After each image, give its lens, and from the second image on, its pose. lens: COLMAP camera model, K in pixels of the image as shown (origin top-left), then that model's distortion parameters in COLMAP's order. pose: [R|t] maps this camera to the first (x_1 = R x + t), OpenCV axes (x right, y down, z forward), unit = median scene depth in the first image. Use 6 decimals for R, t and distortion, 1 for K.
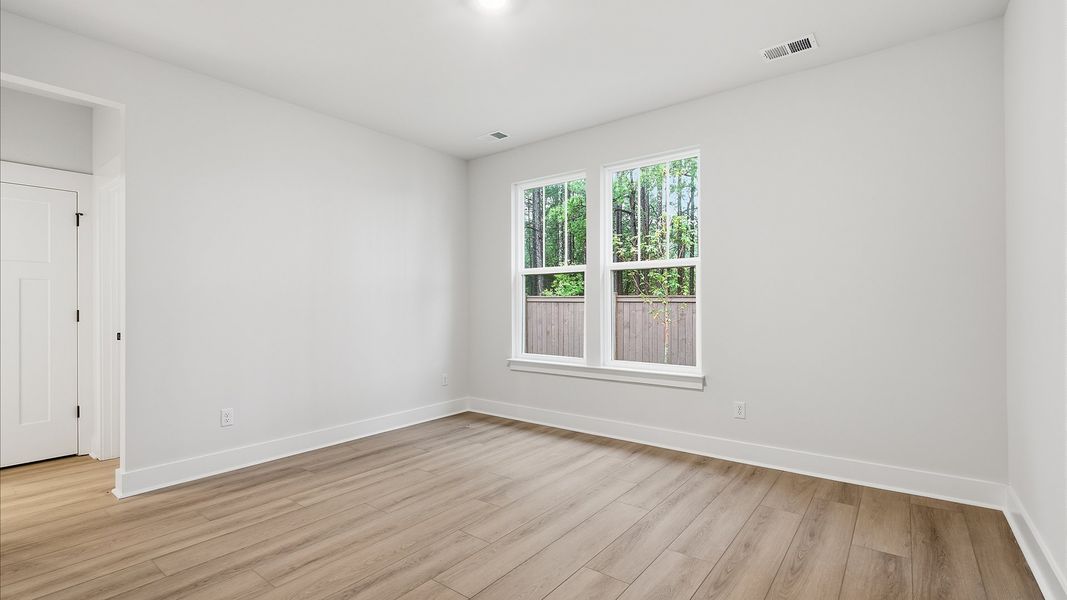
lens RADIAL K [[479.3, 0, 533.3], [0, 479.3, 302.7], [0, 0, 1]] dist [0.002713, 0.001190]
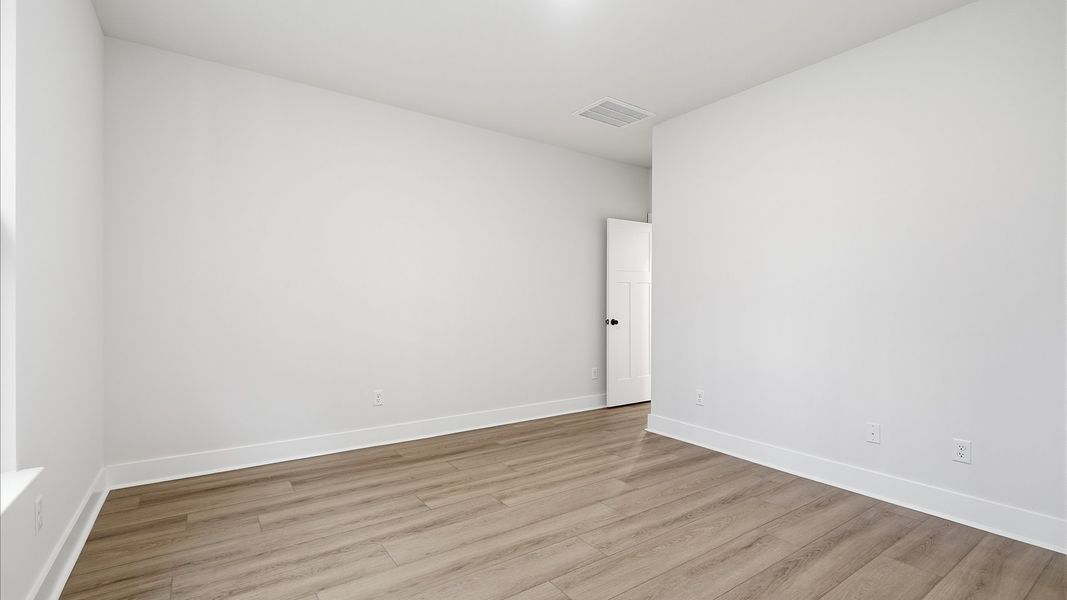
lens RADIAL K [[479.3, 0, 534.1], [0, 479.3, 301.7], [0, 0, 1]] dist [0.002713, 0.001190]
pose [[-0.954479, 0.001415, 0.298274, -0.302670], [-0.000933, 0.999970, -0.007732, 0.014456], [-0.298276, -0.007658, -0.954449, 1.973356]]
